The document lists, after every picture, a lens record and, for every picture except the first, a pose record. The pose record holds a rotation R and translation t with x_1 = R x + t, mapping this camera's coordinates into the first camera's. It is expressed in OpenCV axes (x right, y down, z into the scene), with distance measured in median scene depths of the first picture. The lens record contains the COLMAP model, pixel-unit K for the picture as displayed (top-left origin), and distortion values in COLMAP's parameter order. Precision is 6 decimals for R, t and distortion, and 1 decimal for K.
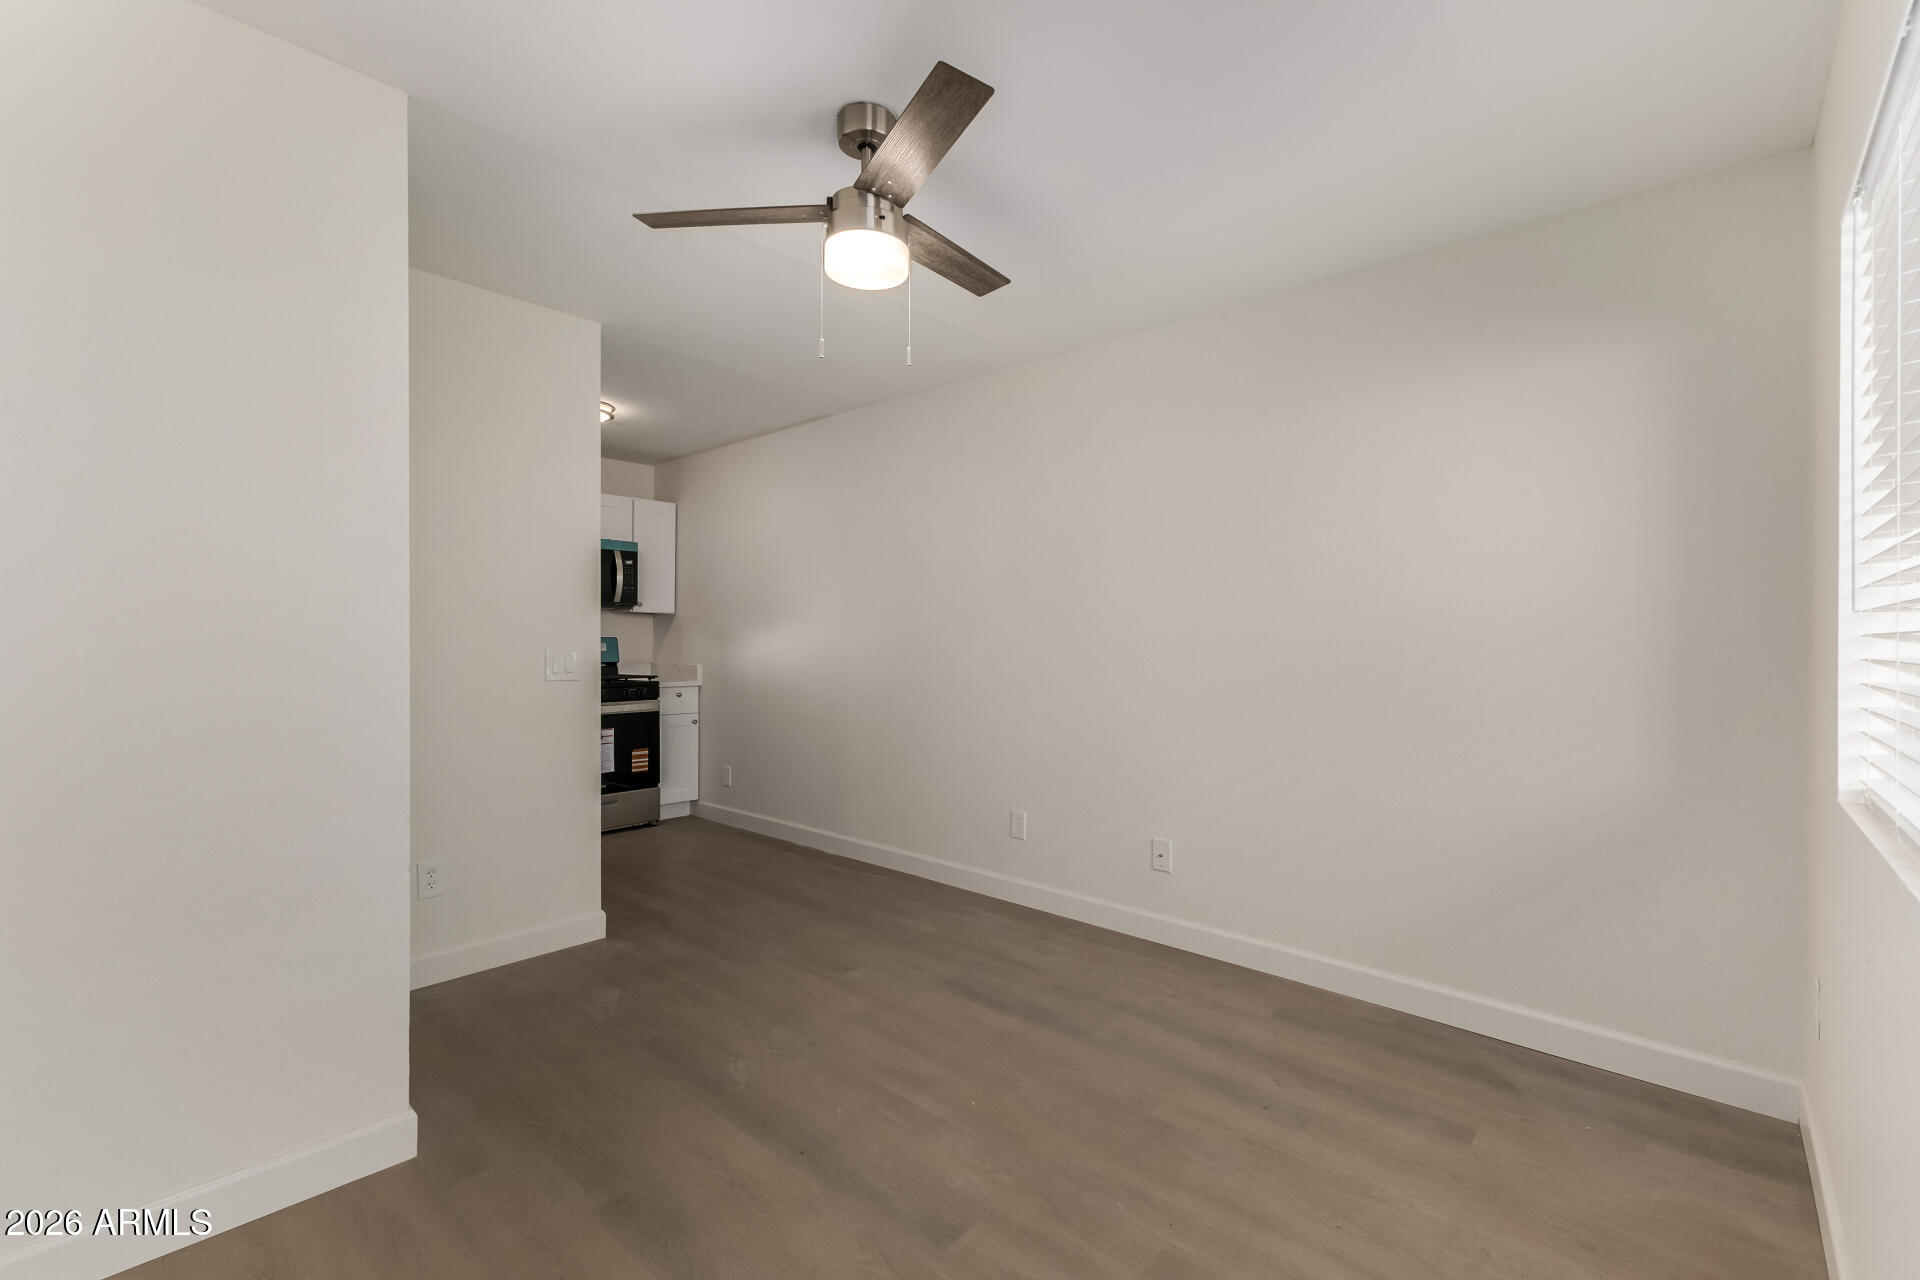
lens RADIAL K [[834.7, 0, 965.9], [0, 834.7, 640.0], [0, 0, 1]] dist [0.015824, -0.005941]
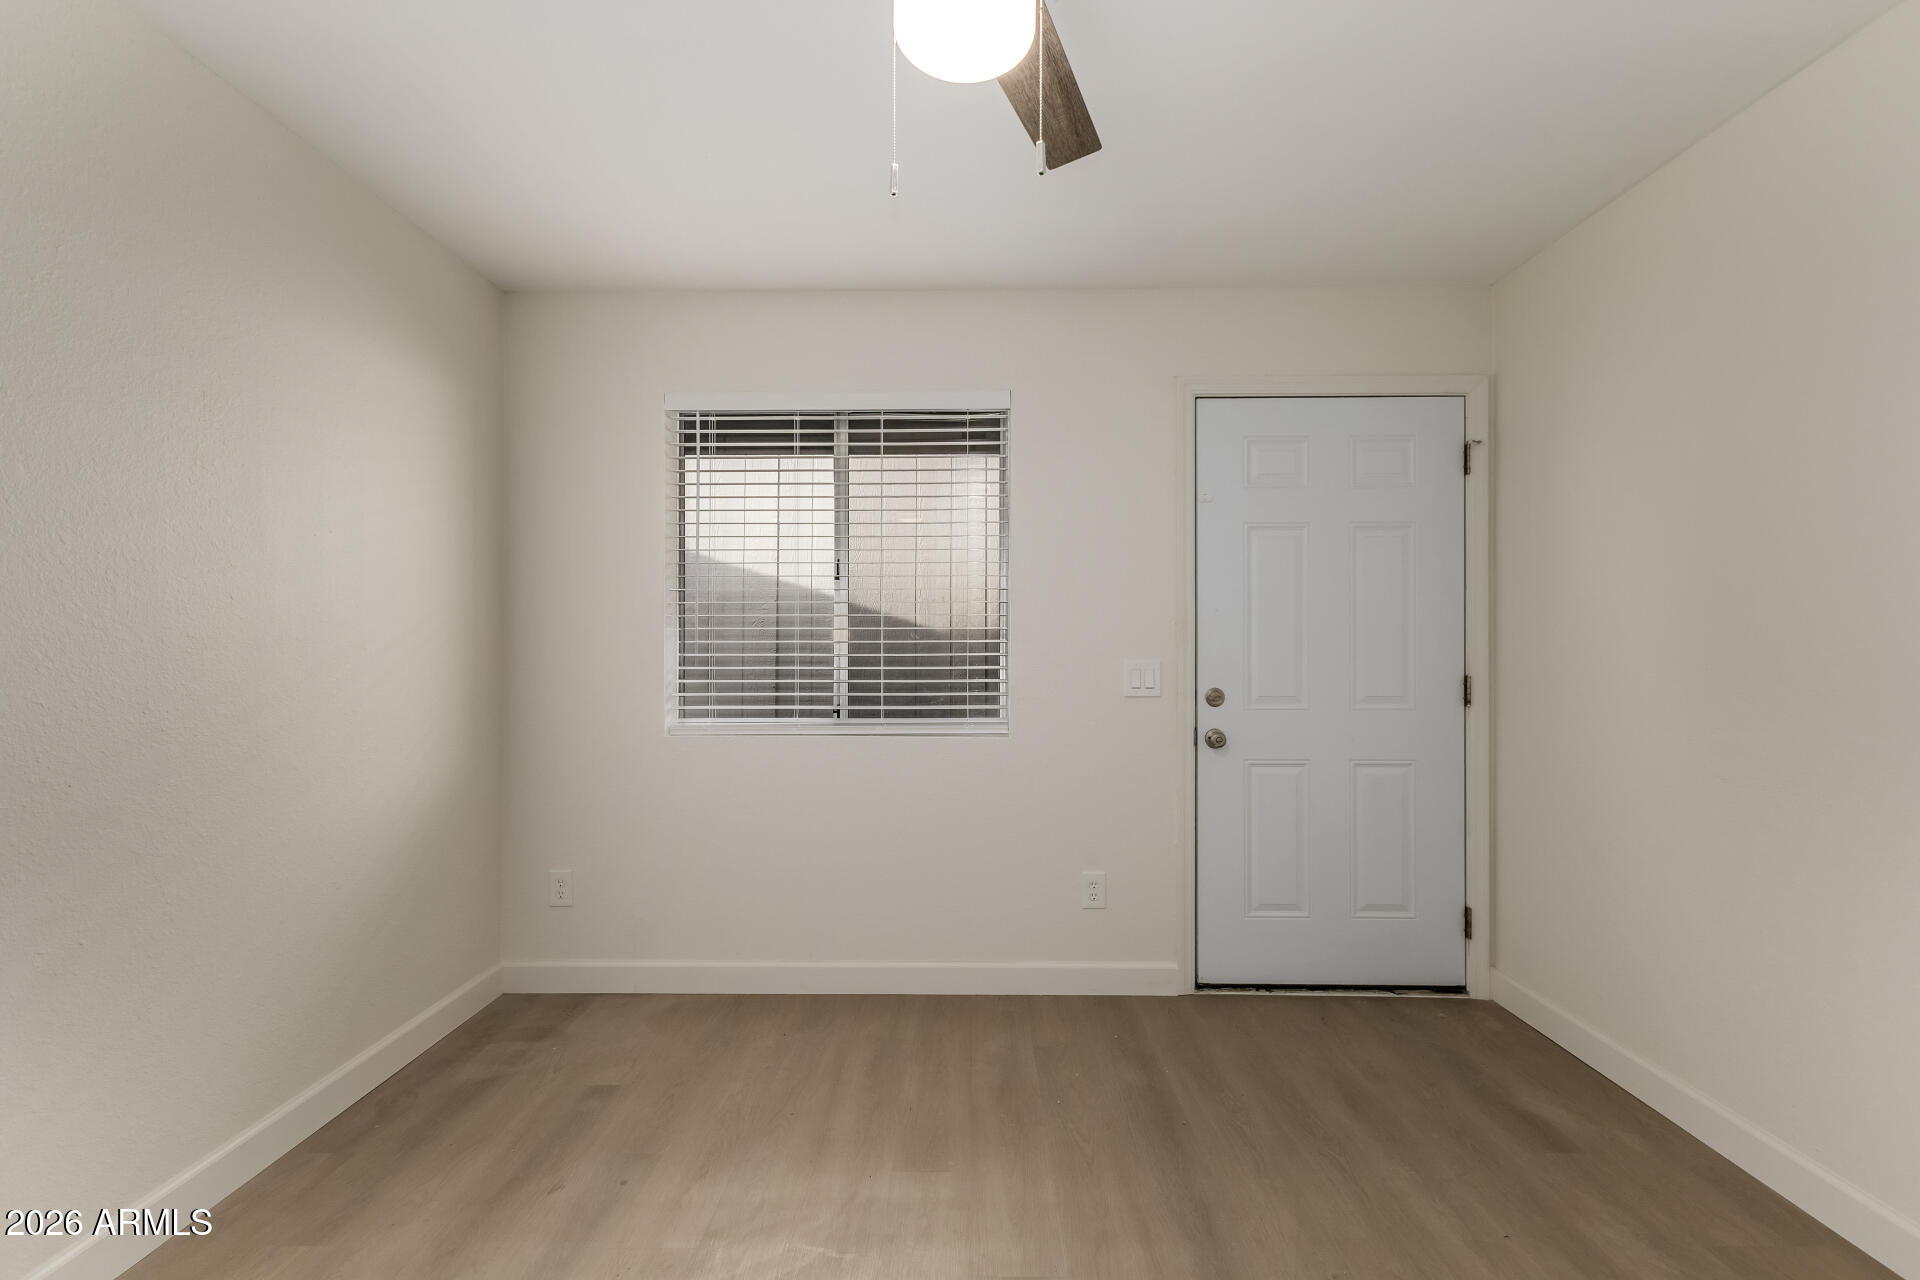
lens RADIAL K [[785.9, 0, 960.5], [0, 785.9, 652.4], [0, 0, 1]] dist [0.010843, -0.000137]
pose [[-0.647647, 0.000294, 0.761941, -0.504115], [0.005695, 0.999974, 0.004455, 0.013156], [-0.761919, 0.007224, -0.647632, 1.318815]]
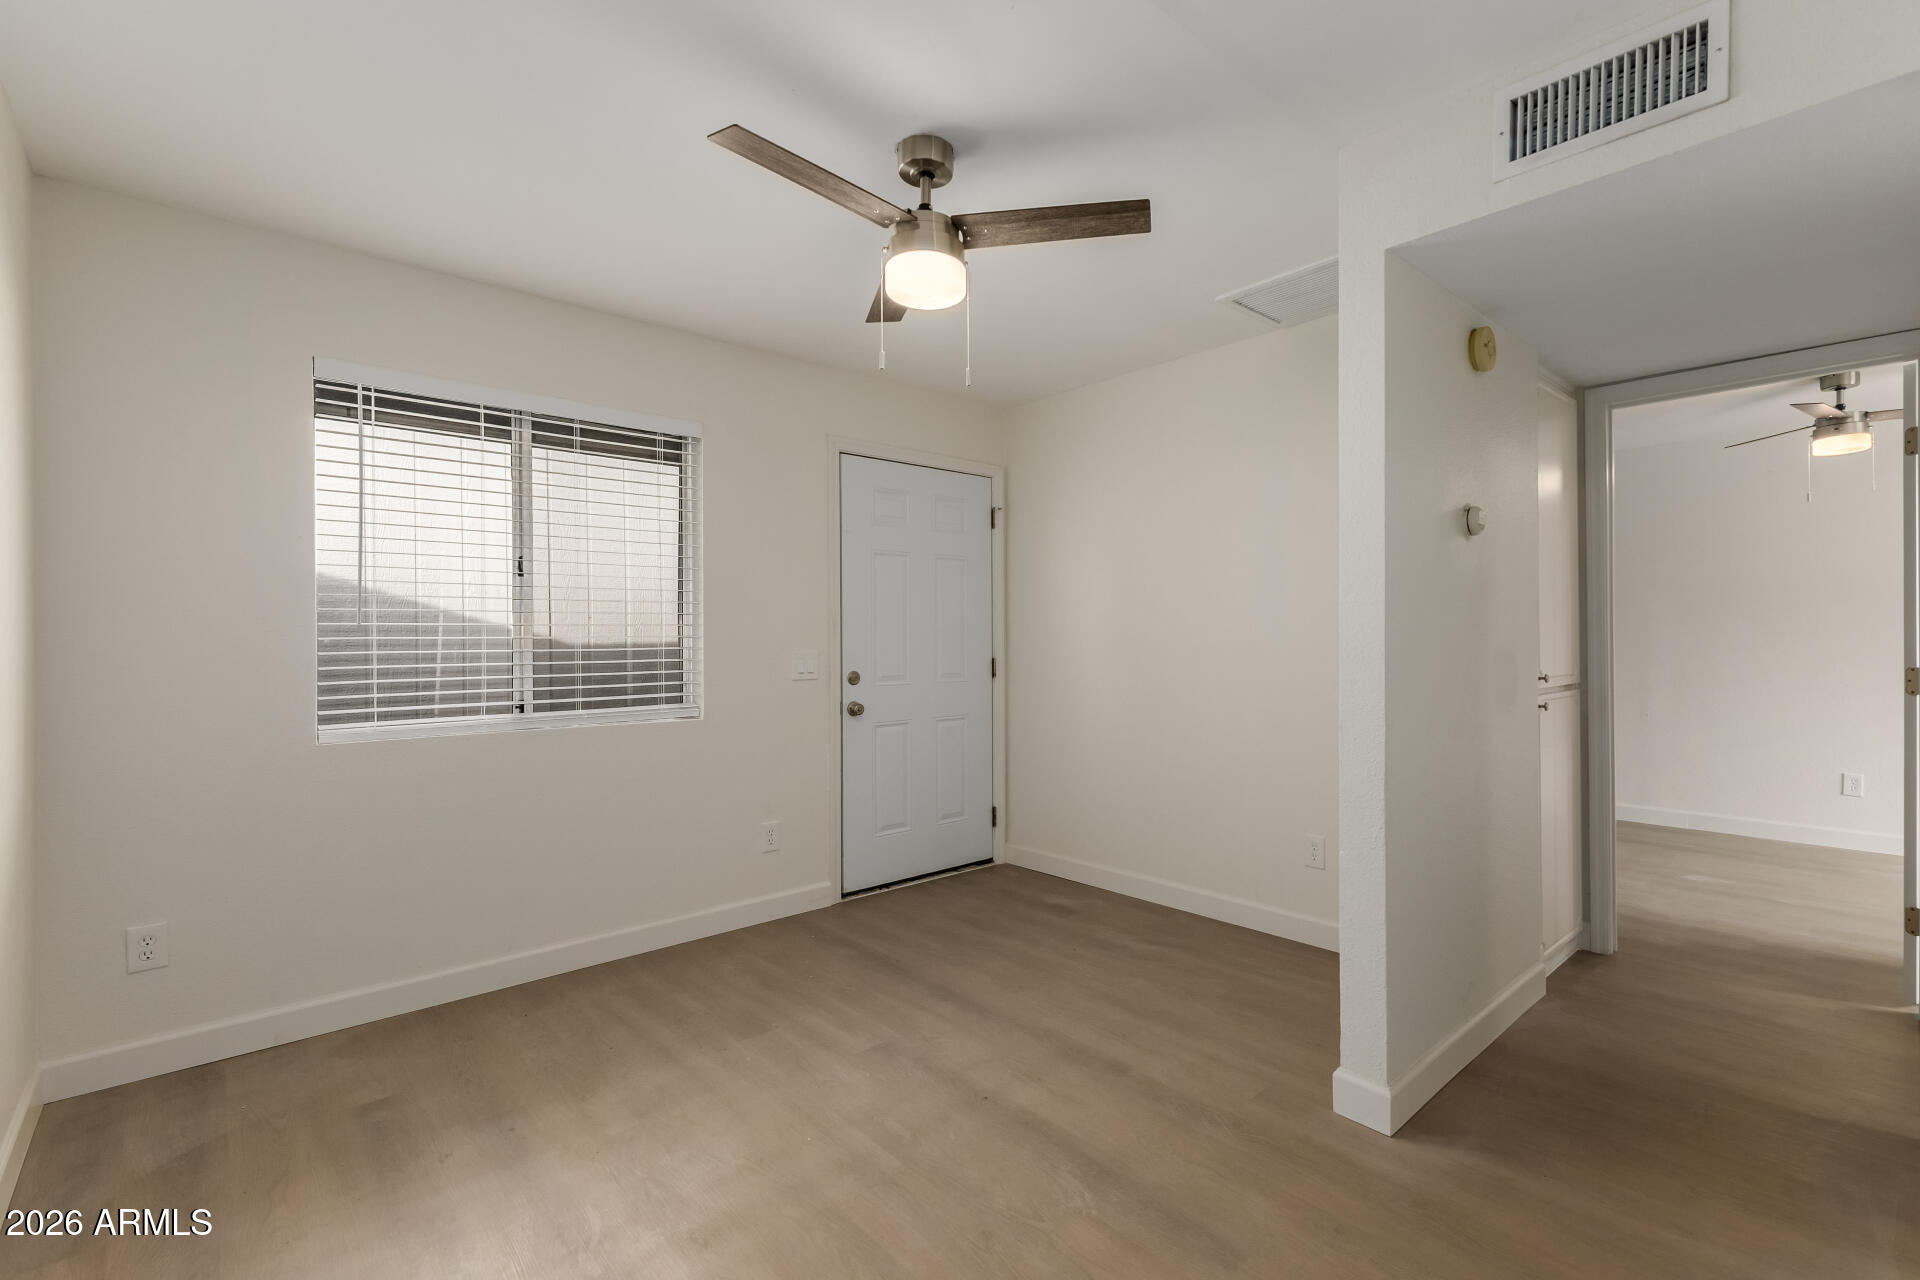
lens RADIAL K [[834.7, 0, 965.9], [0, 834.7, 640.0], [0, 0, 1]] dist [0.015824, -0.005941]
pose [[-0.988131, 0.004464, 0.153548, -0.317589], [0.006446, 0.999902, 0.012411, -0.009986], [-0.153478, 0.013254, -0.988063, 1.944621]]
